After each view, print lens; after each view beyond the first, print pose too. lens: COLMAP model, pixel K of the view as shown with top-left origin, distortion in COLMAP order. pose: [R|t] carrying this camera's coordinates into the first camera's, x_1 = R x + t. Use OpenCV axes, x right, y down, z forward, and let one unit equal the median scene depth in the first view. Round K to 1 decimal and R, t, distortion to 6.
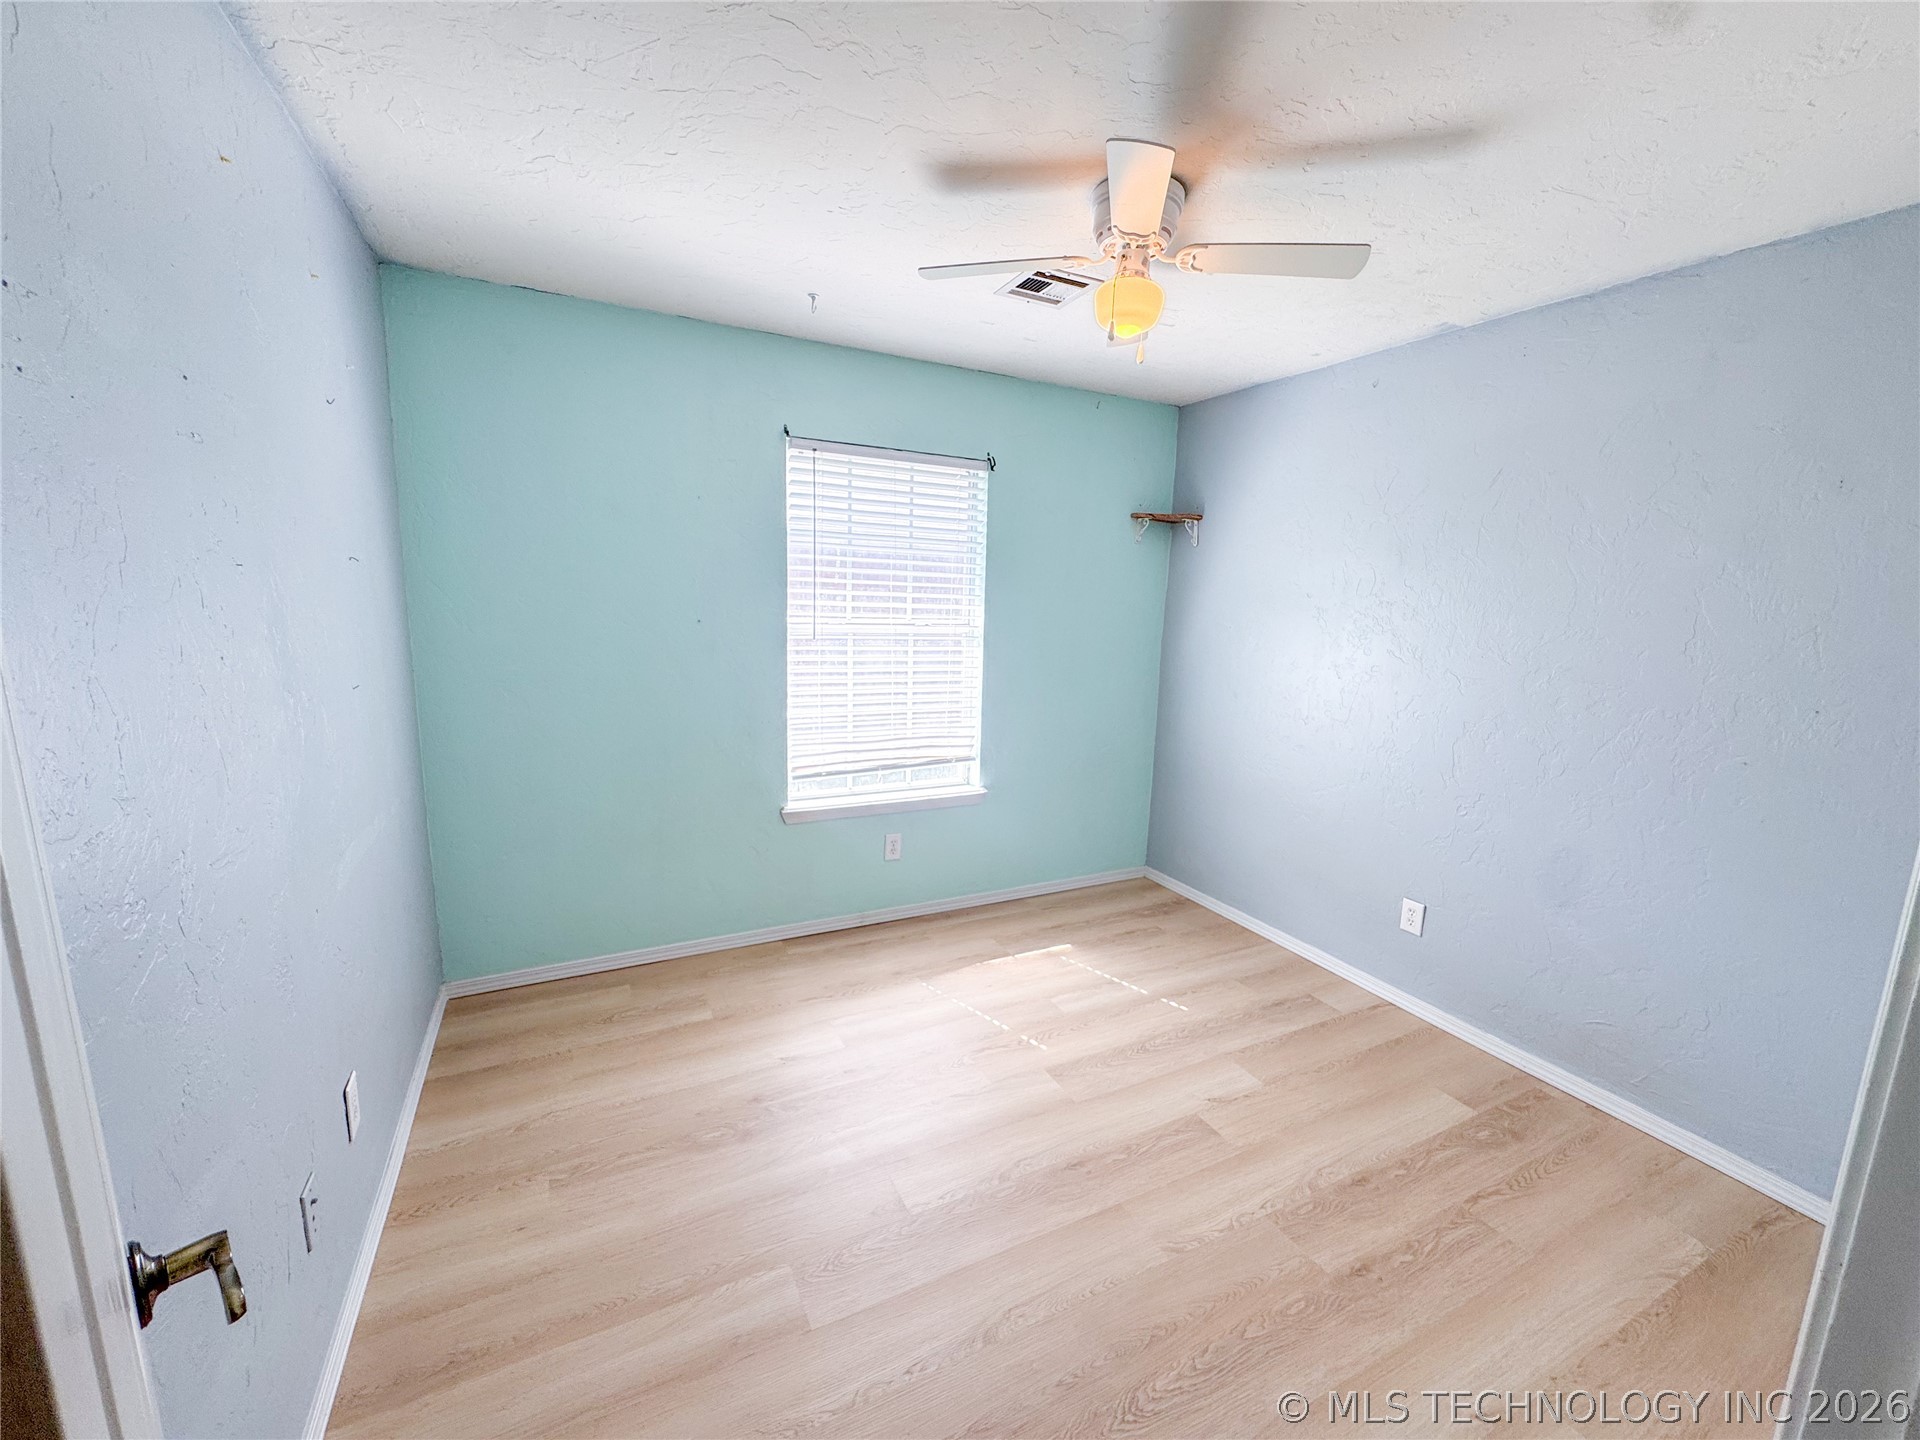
lens RADIAL K [[772.0, 0, 960.6], [0, 772.0, 721.6], [0, 0, 1]] dist [0.001694, -0.000588]
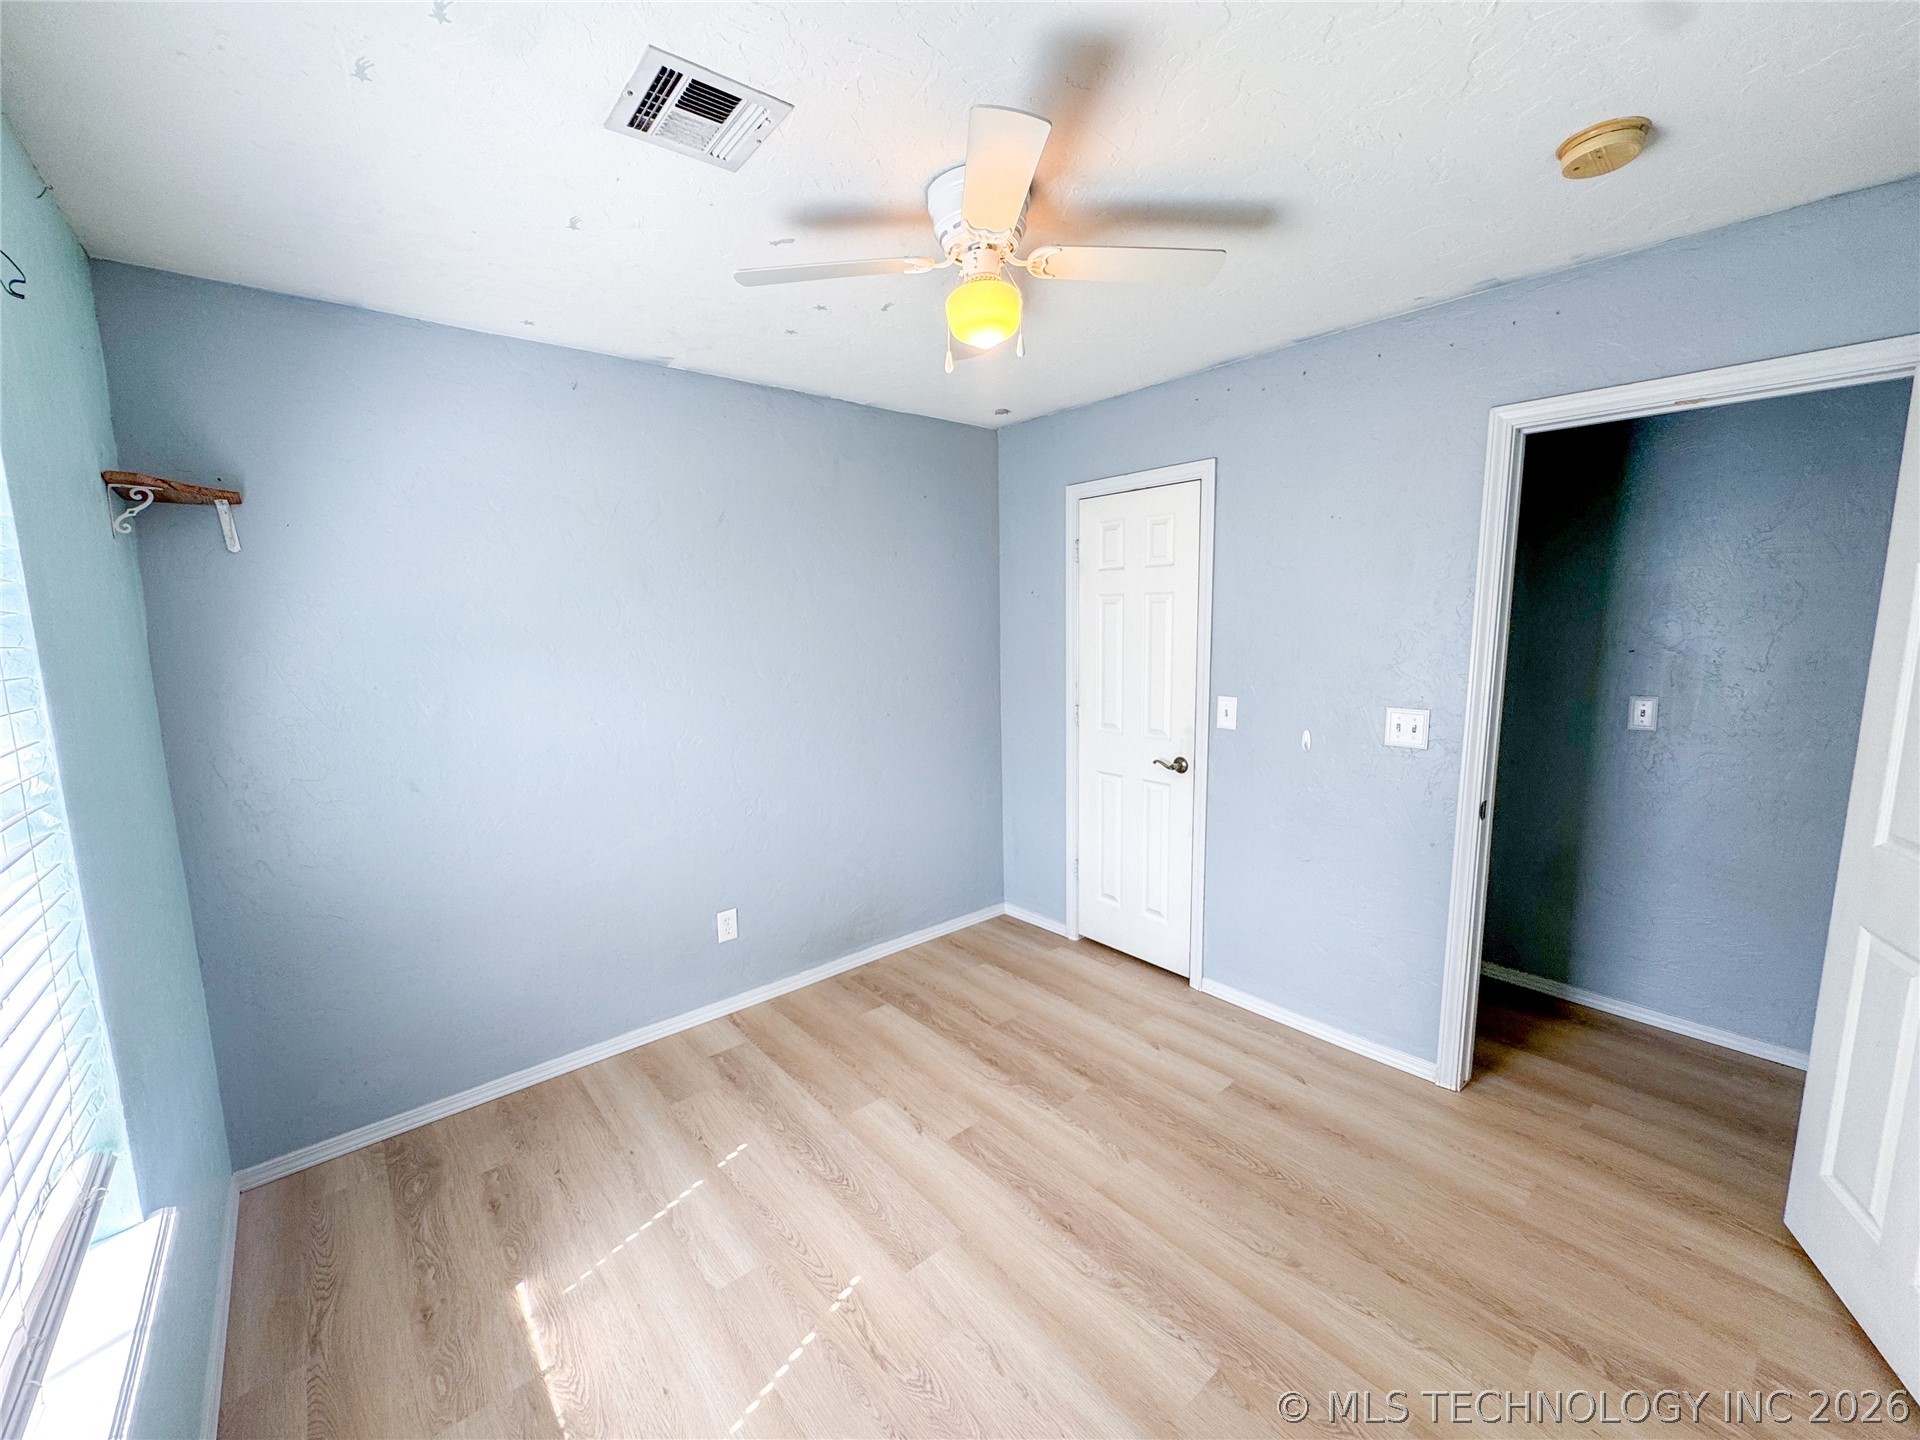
lens RADIAL K [[772.0, 0, 961.9], [0, 772.0, 715.9], [0, 0, 1]] dist [0.001694, -0.000588]
pose [[-0.239313, -0.151317, 0.959079, -0.545650], [0.175823, 0.964697, 0.196075, -0.206081], [-0.954890, 0.215552, -0.204260, 1.003308]]
